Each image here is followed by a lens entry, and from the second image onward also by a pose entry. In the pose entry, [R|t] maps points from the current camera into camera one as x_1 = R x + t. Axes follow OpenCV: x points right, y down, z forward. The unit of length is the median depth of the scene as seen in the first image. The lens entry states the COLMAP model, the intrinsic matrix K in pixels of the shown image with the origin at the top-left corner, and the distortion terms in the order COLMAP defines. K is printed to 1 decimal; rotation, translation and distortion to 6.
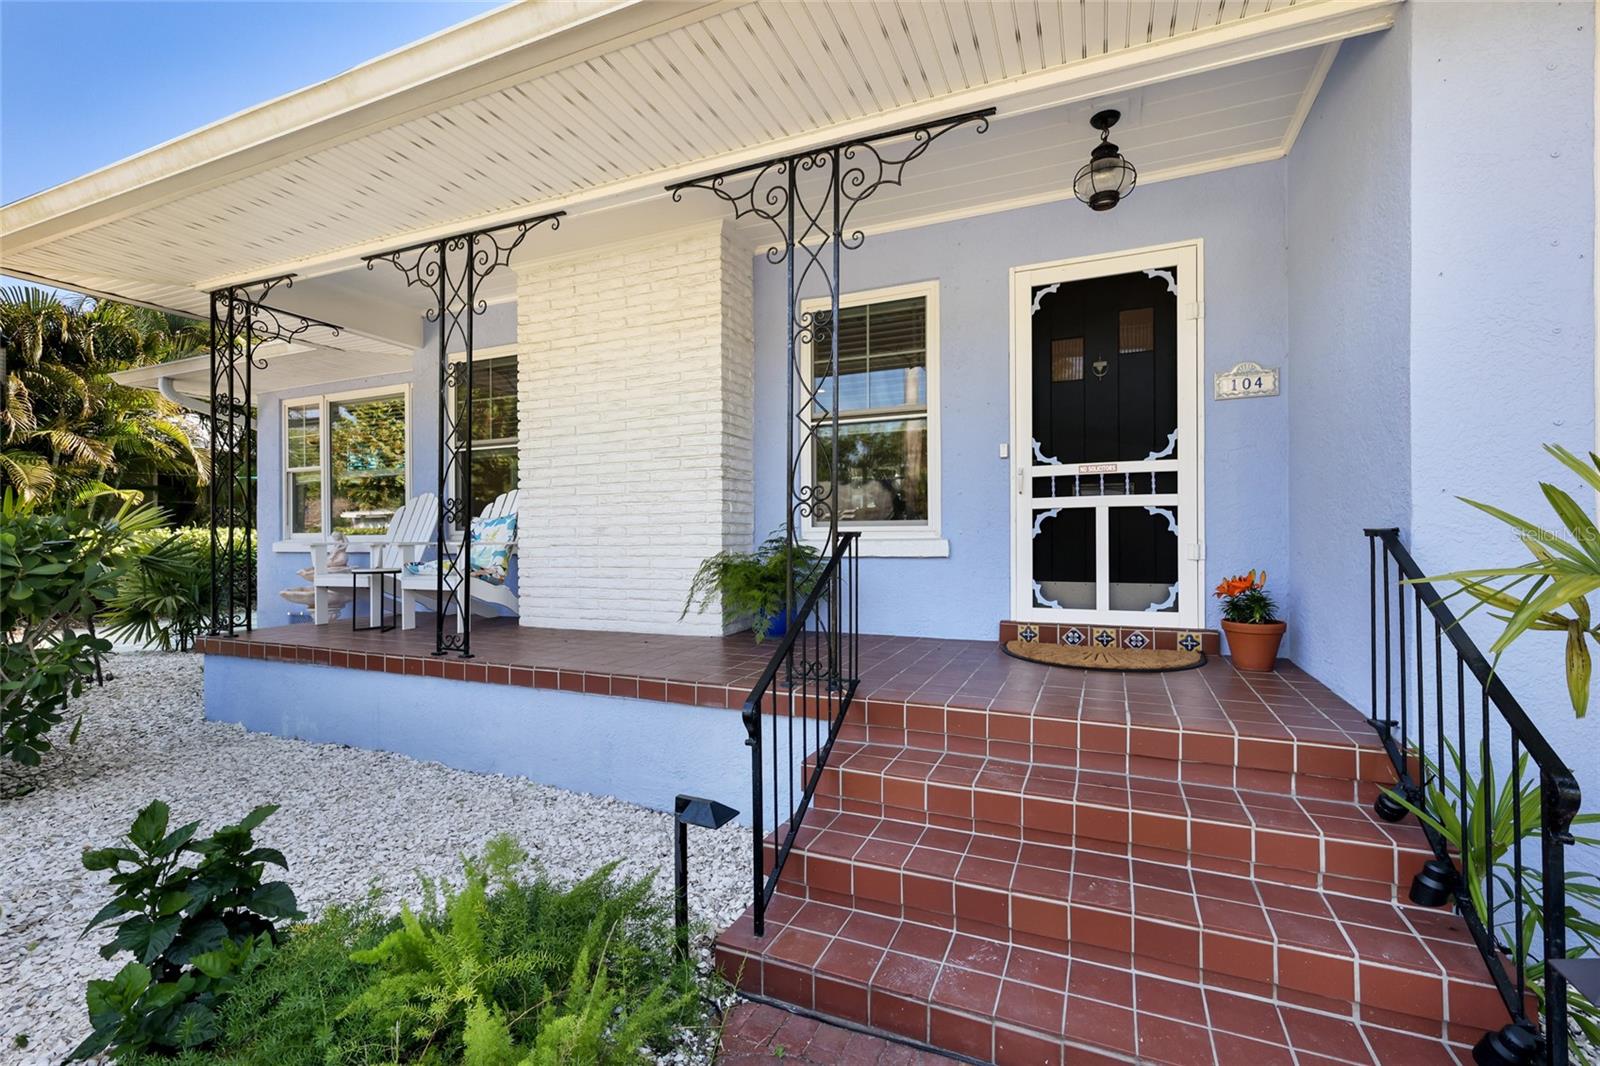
lens RADIAL K [[710.9, 0, 802.4], [0, 710.9, 541.5], [0, 0, 1]] dist [0.005156, 0.000751]
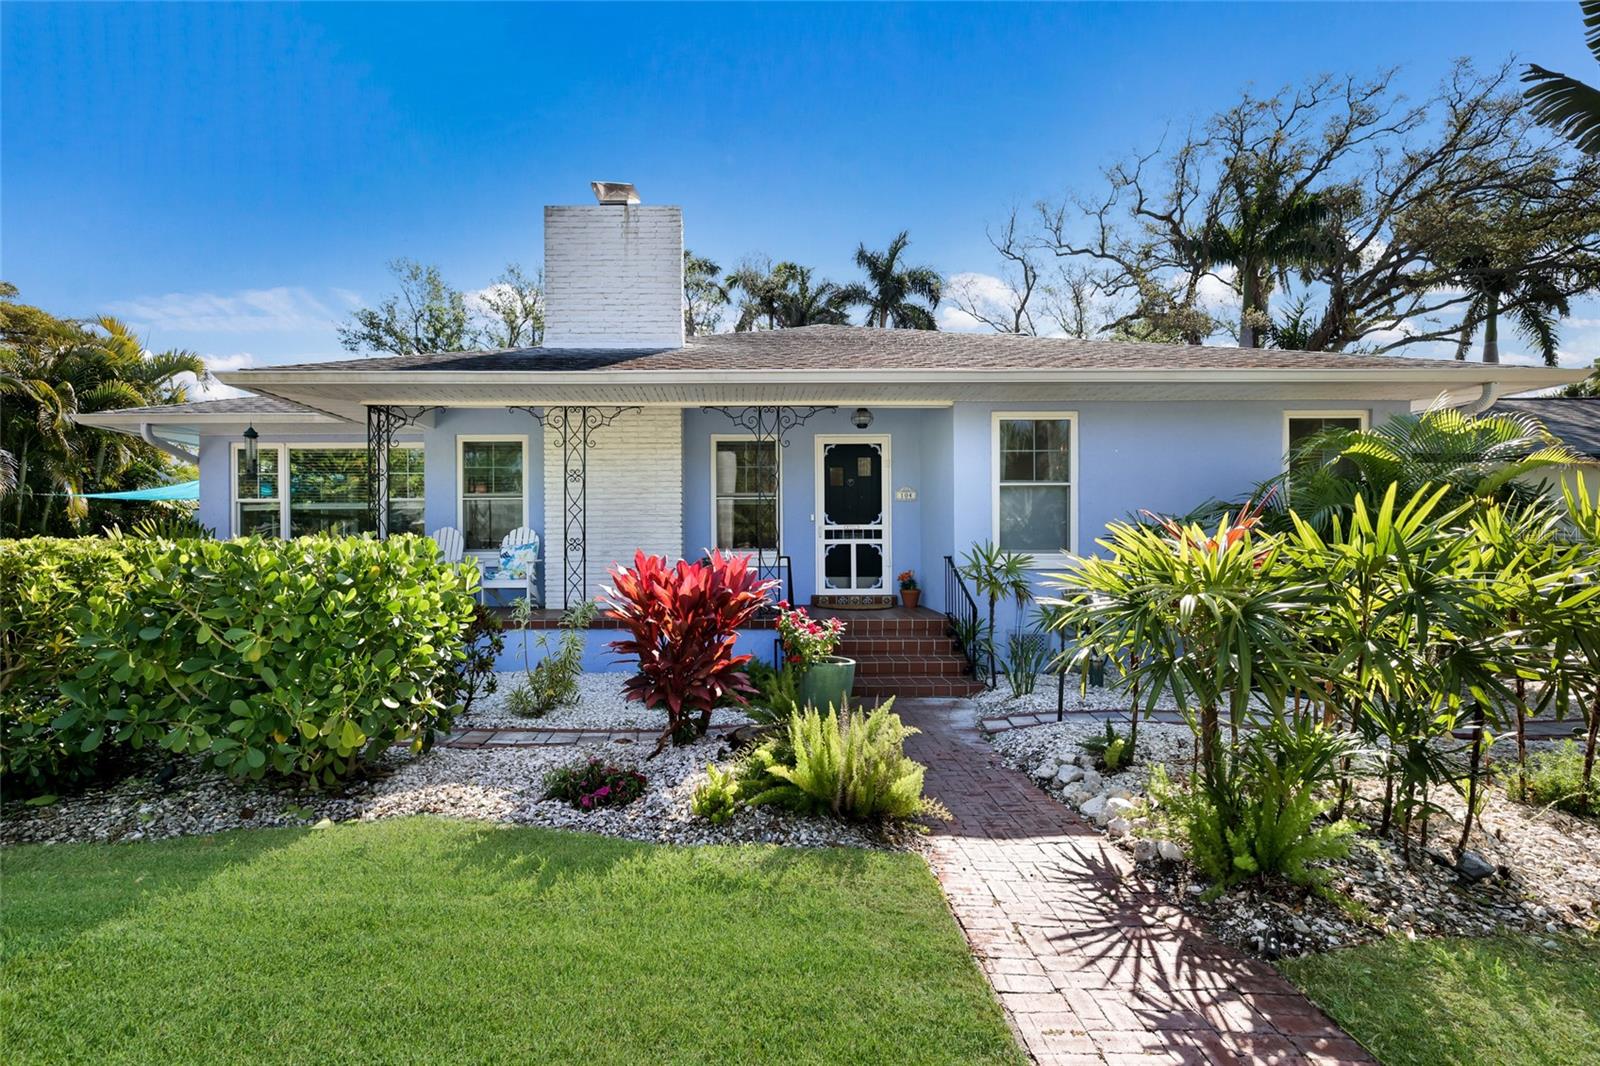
lens RADIAL K [[710.9, 0, 802.4], [0, 710.9, 541.5], [0, 0, 1]] dist [0.005156, 0.000751]
pose [[0.893152, 0.007687, 0.449689, -0.768463], [0.000457, 0.999838, -0.017999, -0.015031], [-0.449755, 0.016281, 0.893004, -0.991546]]
